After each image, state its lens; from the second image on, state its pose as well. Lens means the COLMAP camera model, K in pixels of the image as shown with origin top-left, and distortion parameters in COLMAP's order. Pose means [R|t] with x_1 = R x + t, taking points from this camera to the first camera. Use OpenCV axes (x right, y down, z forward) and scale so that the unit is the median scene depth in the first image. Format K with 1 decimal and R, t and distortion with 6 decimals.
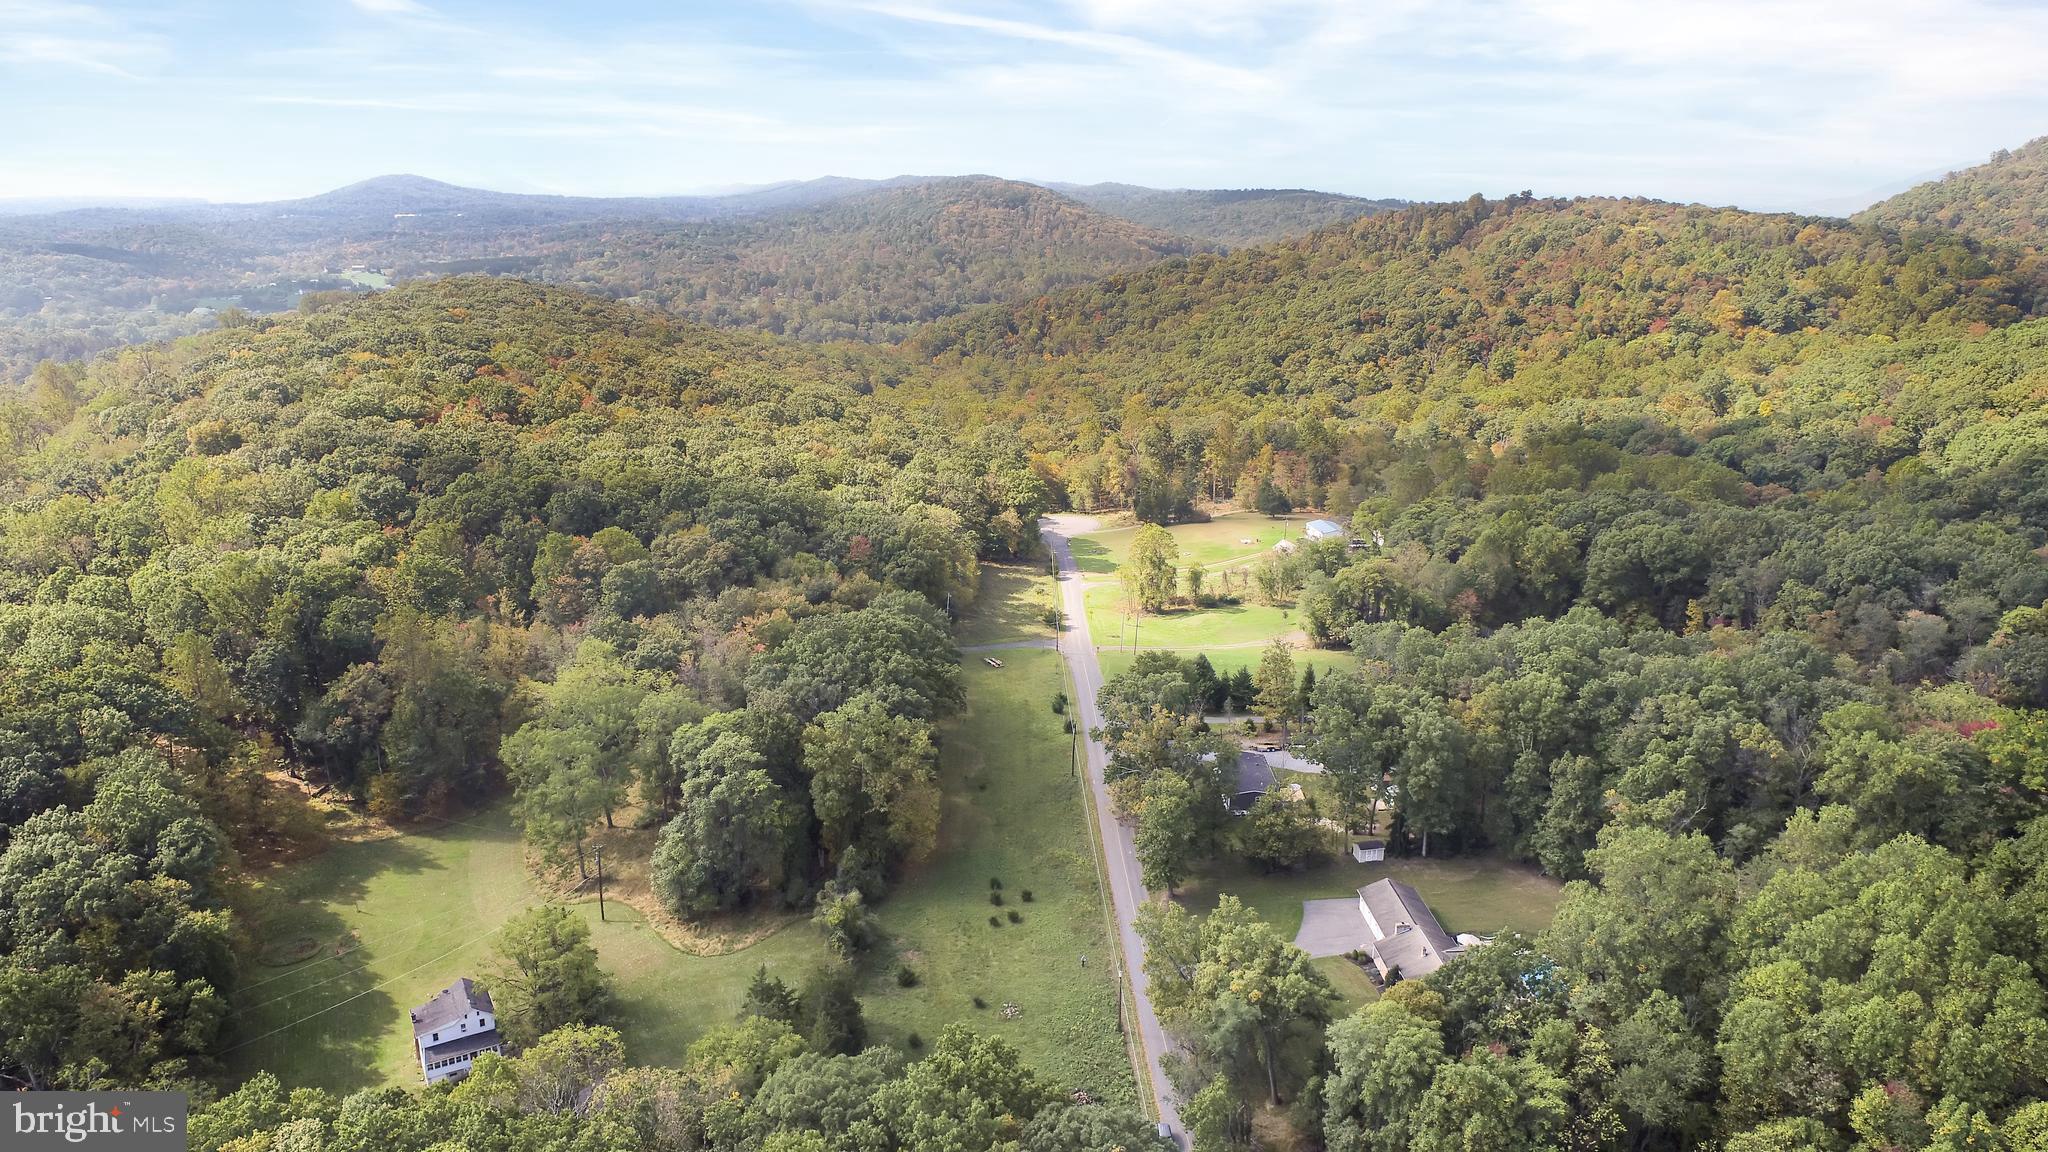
lens RADIAL K [[1373.4, 0, 1033.7], [0, 1373.4, 575.9], [0, 0, 1]] dist [-0.037877, -0.000093]
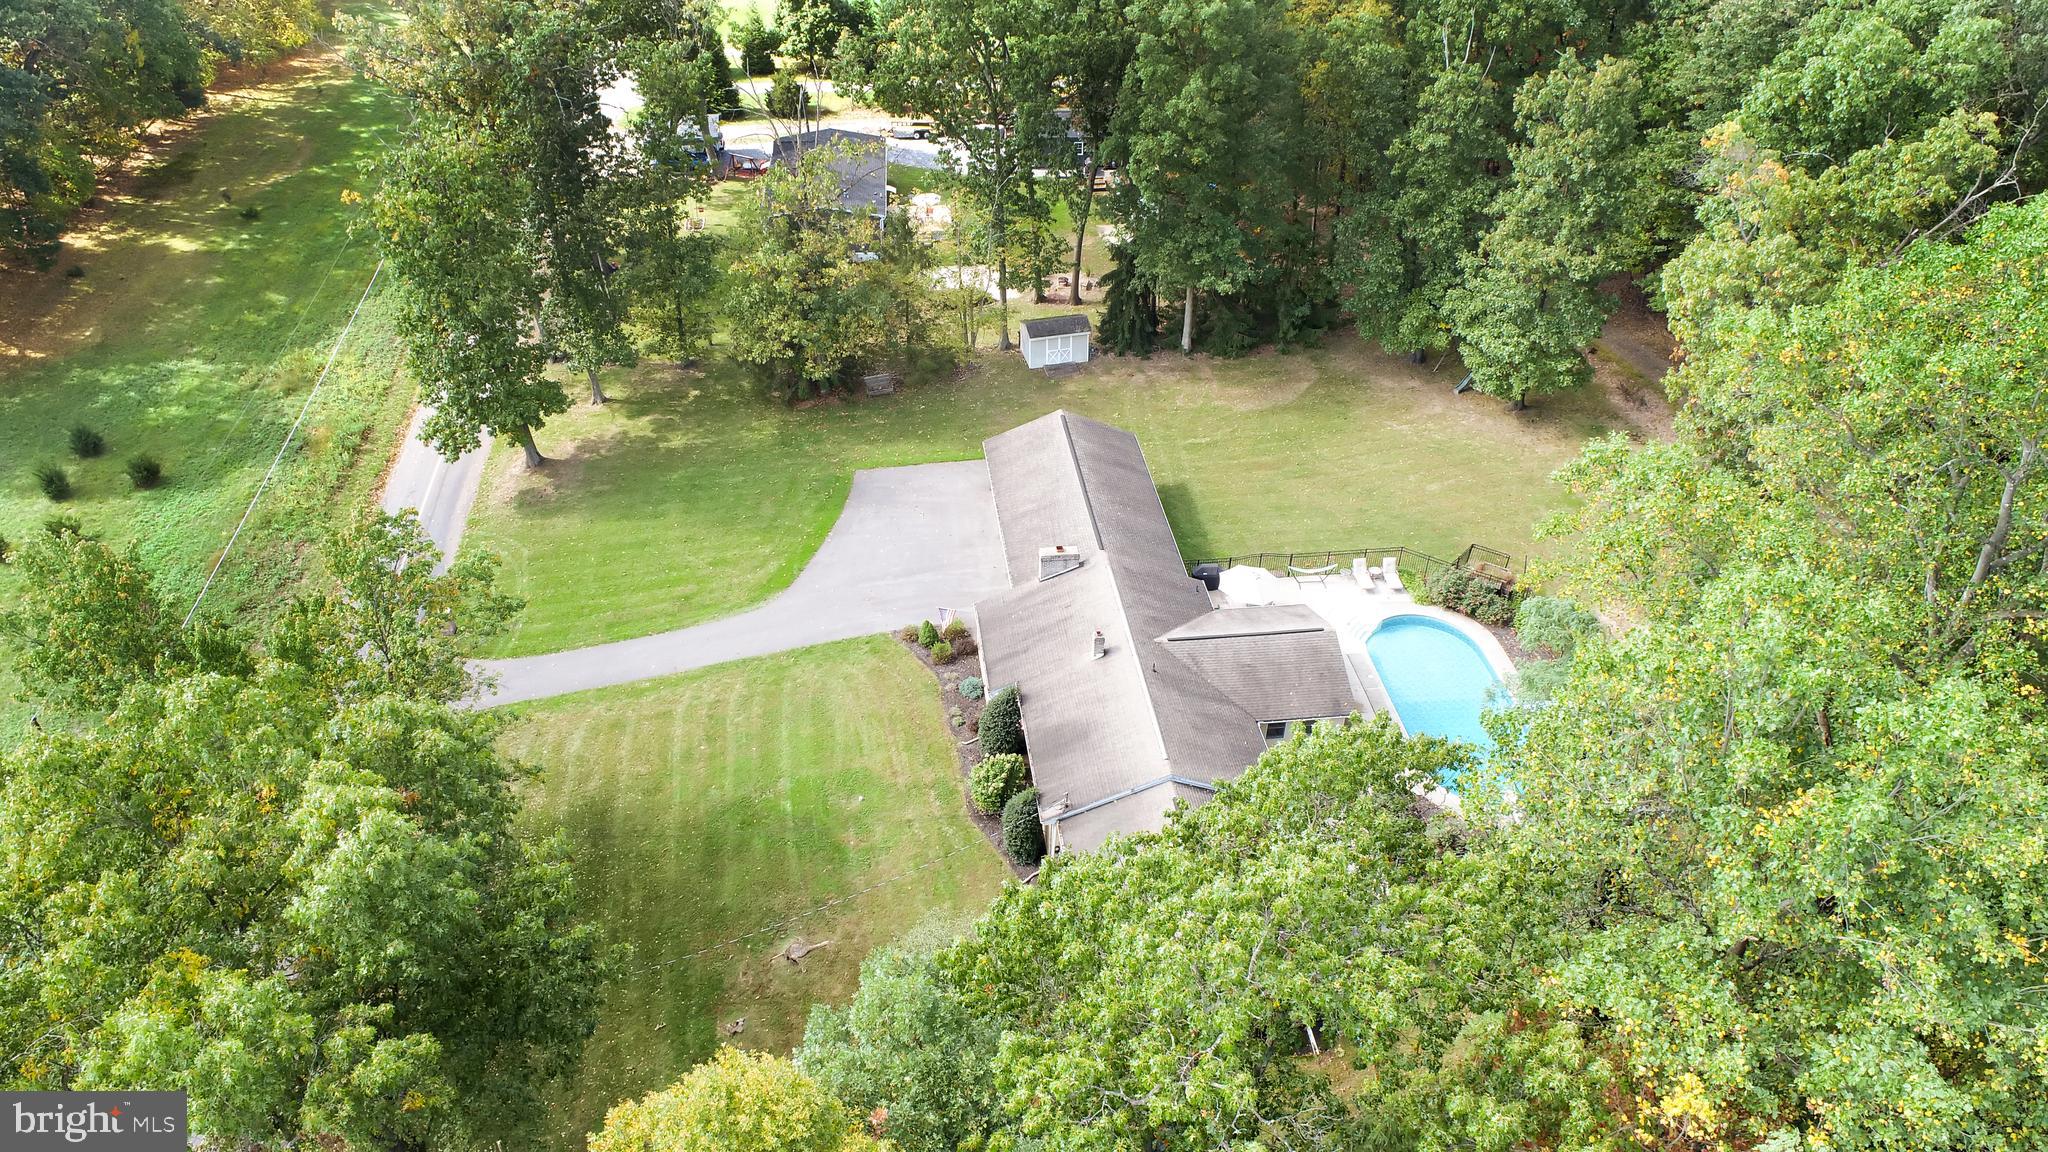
lens RADIAL K [[1352.6, 0, 1024.0], [0, 1352.6, 576.0], [0, 0, 1]] dist [-0.000306, -0.002623]
pose [[0.997419, -0.034728, 0.062836, 0.218768], [0.010242, 0.935101, 0.354233, 0.128781], [-0.071060, -0.352676, 0.933044, 0.623306]]
